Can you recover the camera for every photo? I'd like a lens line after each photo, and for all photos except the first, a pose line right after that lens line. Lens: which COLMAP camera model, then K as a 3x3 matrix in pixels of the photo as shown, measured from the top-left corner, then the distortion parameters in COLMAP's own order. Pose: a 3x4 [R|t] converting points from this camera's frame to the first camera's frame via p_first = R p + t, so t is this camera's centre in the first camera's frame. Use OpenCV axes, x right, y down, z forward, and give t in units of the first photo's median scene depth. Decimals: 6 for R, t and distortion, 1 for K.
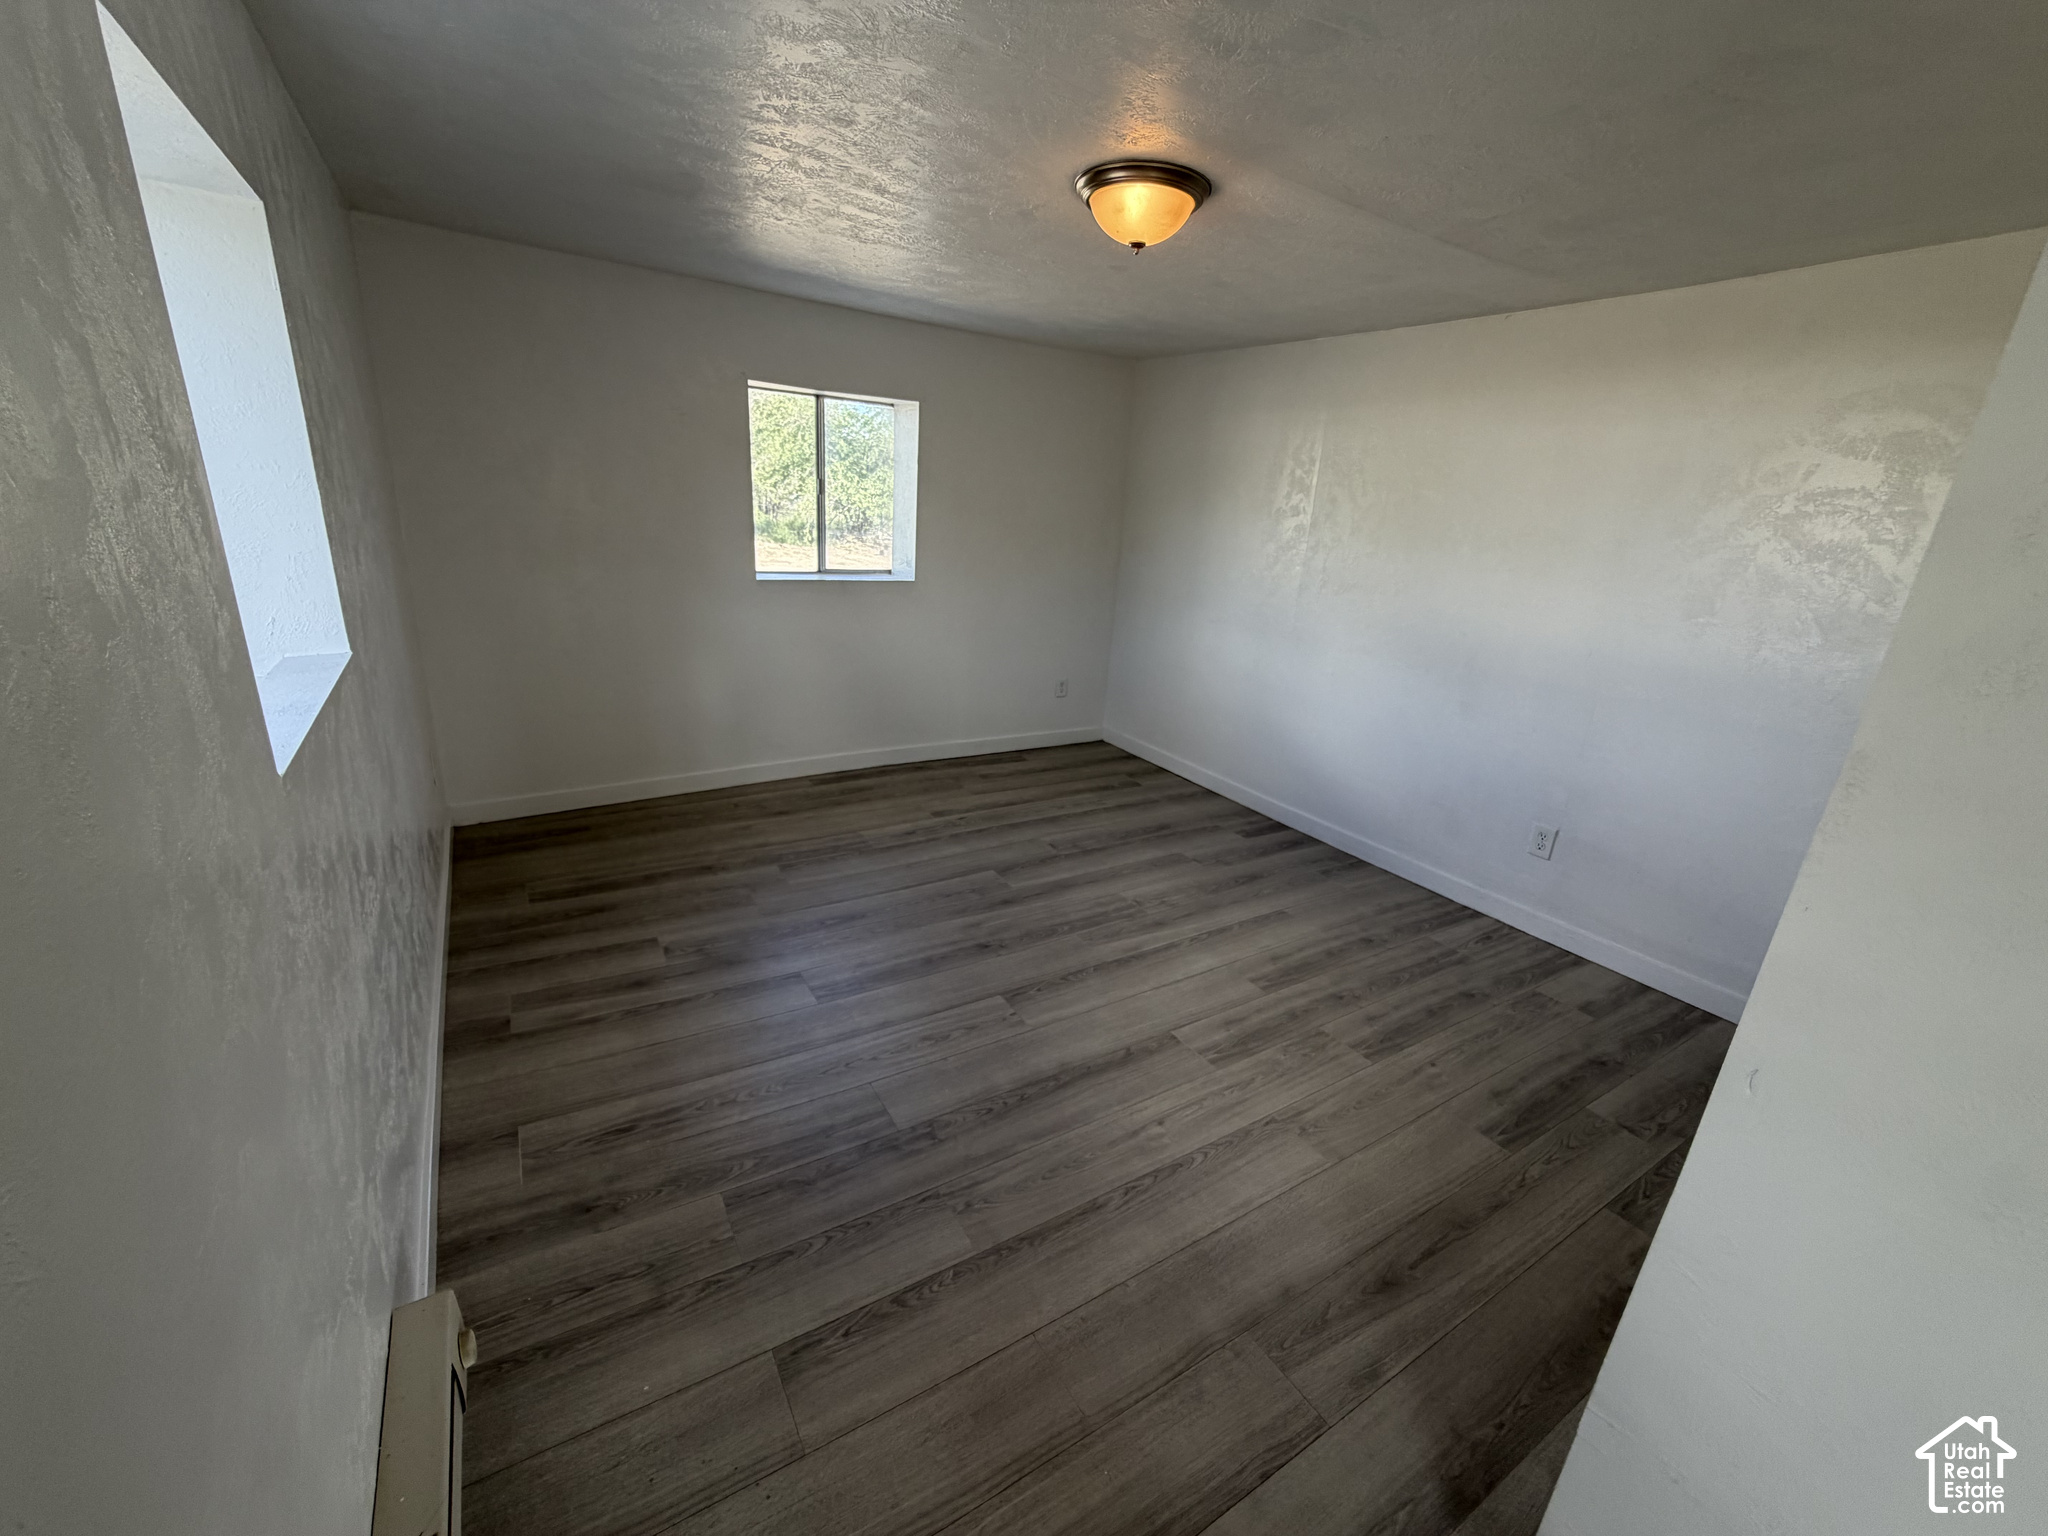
lens RADIAL K [[814.4, 0, 1018.8], [0, 814.4, 765.3], [0, 0, 1]] dist [-0.000301, 0.000037]
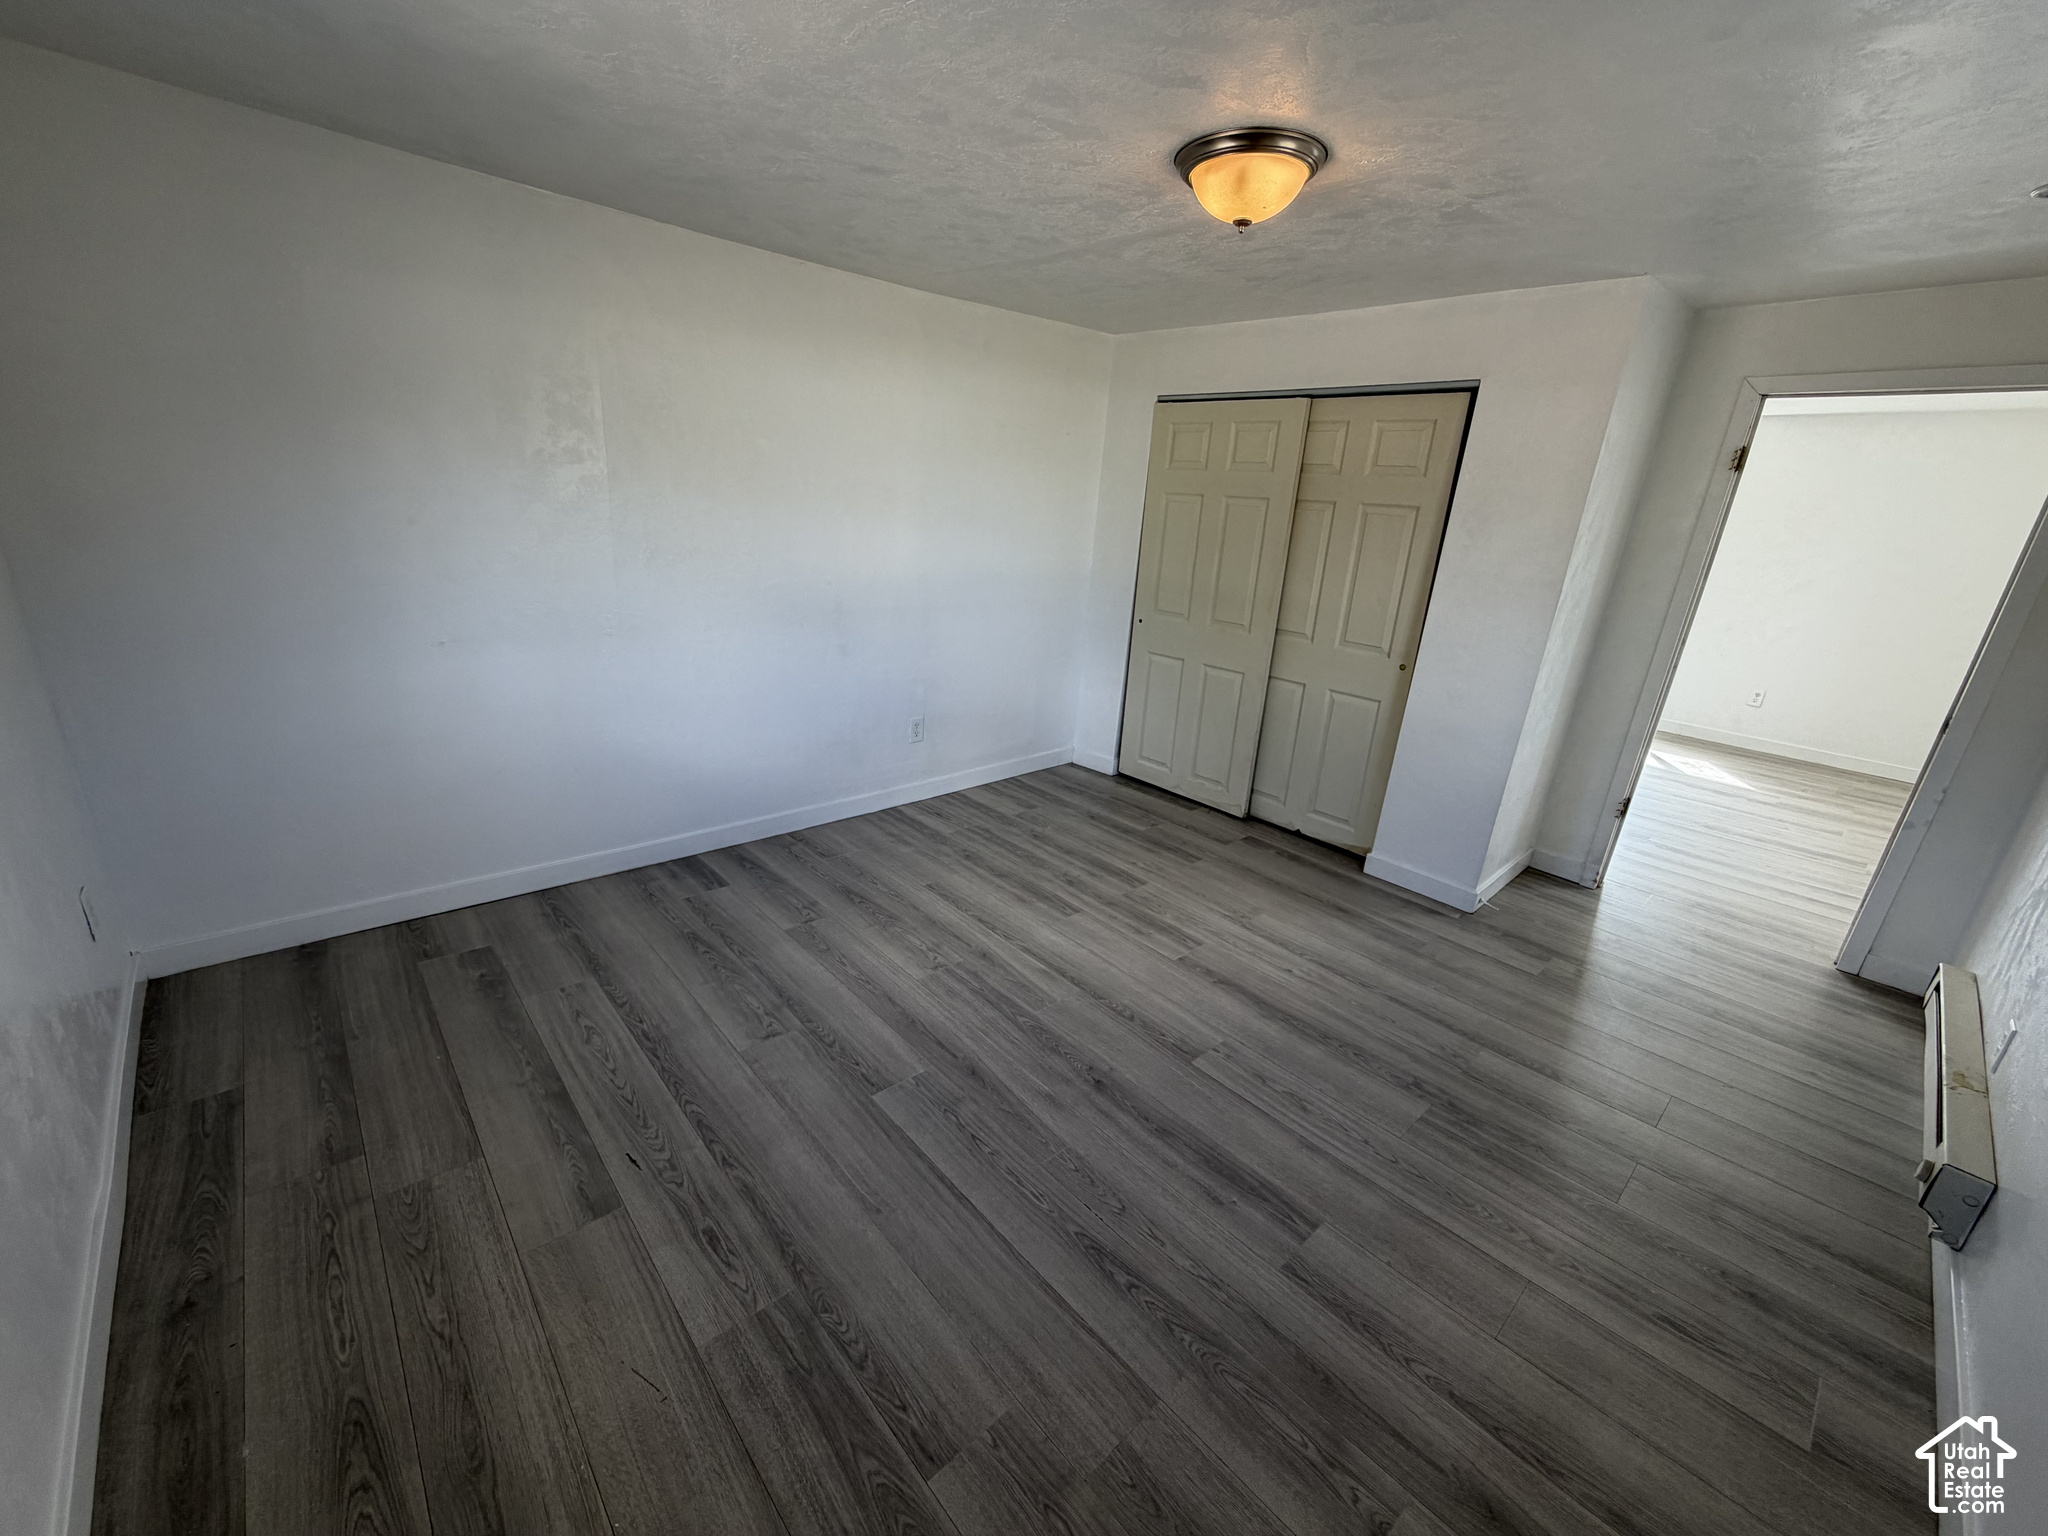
lens RADIAL K [[814.4, 0, 1018.8], [0, 814.4, 765.3], [0, 0, 1]] dist [-0.000301, 0.000037]
pose [[-0.172740, -0.381533, 0.908071, -0.535773], [0.235232, 0.879273, 0.414180, -0.331845], [-0.956466, 0.285153, -0.062137, 0.902395]]
